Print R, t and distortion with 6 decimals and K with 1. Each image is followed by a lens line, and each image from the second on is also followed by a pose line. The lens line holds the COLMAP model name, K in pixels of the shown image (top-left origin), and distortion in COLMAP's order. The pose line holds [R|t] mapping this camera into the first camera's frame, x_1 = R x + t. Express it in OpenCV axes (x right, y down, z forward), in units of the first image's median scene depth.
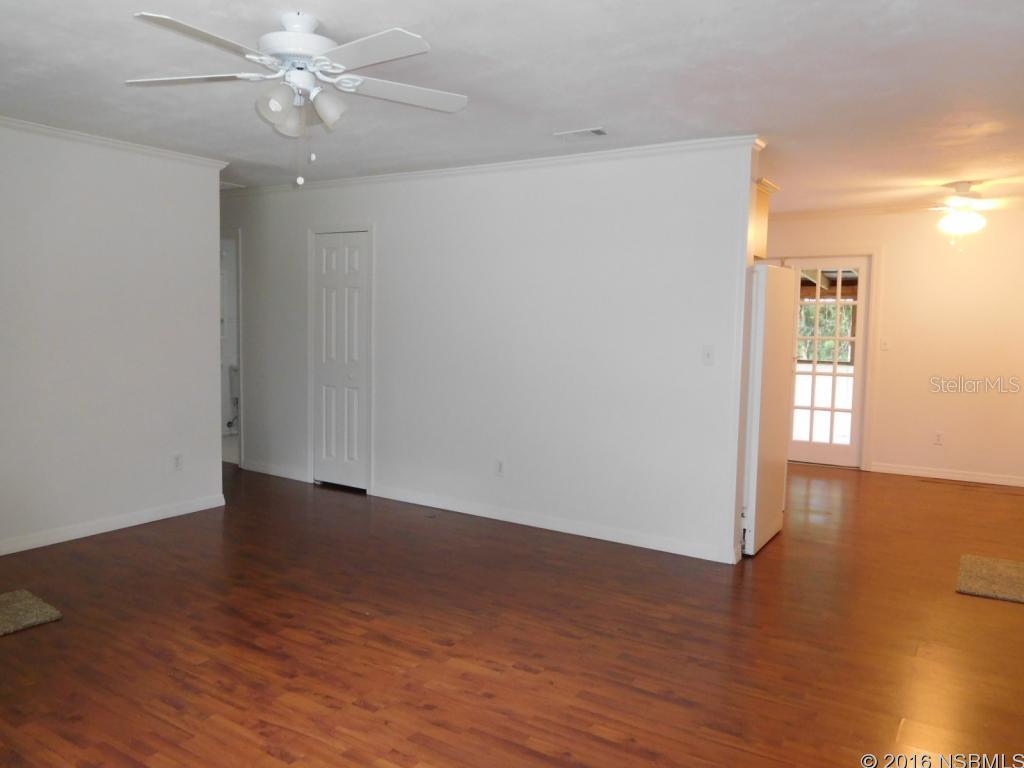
lens RADIAL K [[752.9, 0, 512.0], [0, 752.9, 384.0], [0, 0, 1]] dist [-0.024537, 0.001922]
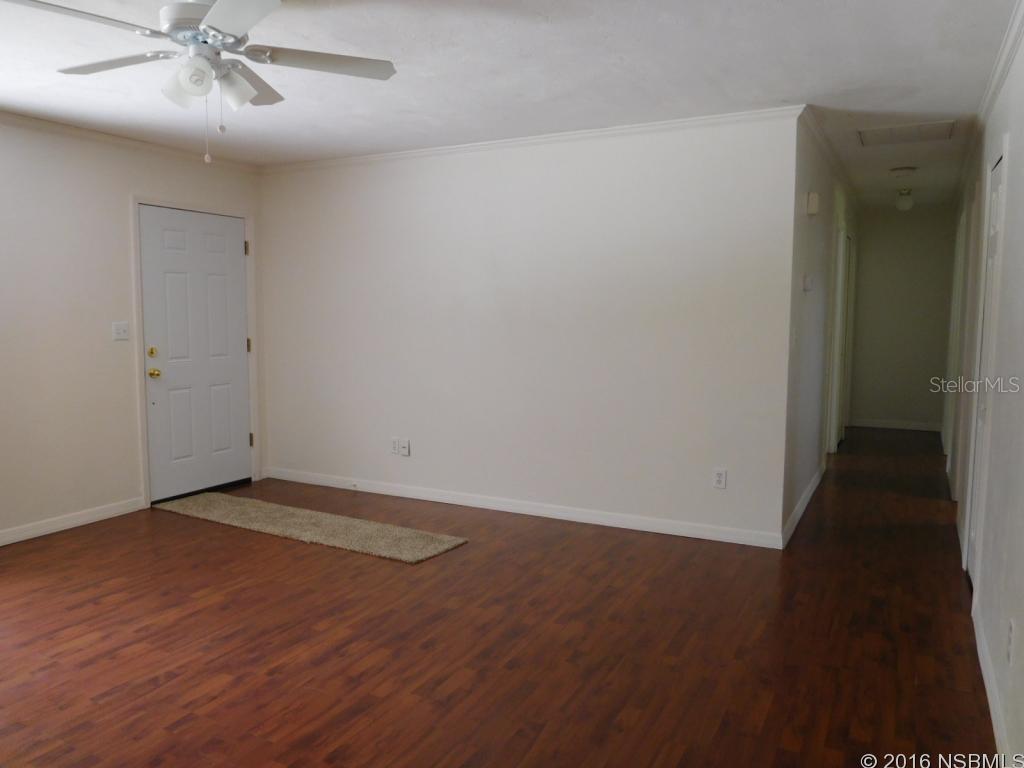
lens RADIAL K [[752.9, 0, 512.0], [0, 752.9, 384.0], [0, 0, 1]] dist [-0.024537, 0.001922]
pose [[0.087248, 0.076343, -0.993257, 0.700697], [-0.085360, 0.993965, 0.068900, -0.078435], [0.992523, 0.078773, 0.093238, 1.252744]]
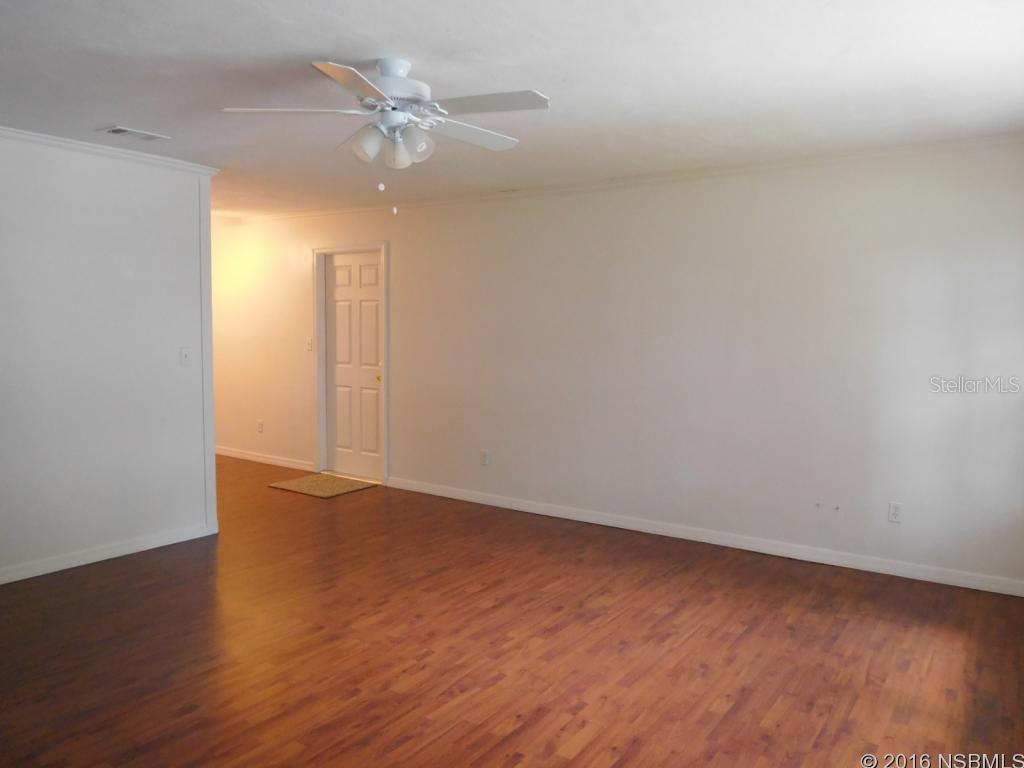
lens RADIAL K [[752.9, 0, 512.0], [0, 752.9, 384.0], [0, 0, 1]] dist [-0.024537, 0.001922]
pose [[0.036207, -0.097019, 0.994624, -1.315531], [0.070534, 0.993042, 0.094298, -0.105860], [-0.996852, 0.066741, 0.042798, 0.758476]]
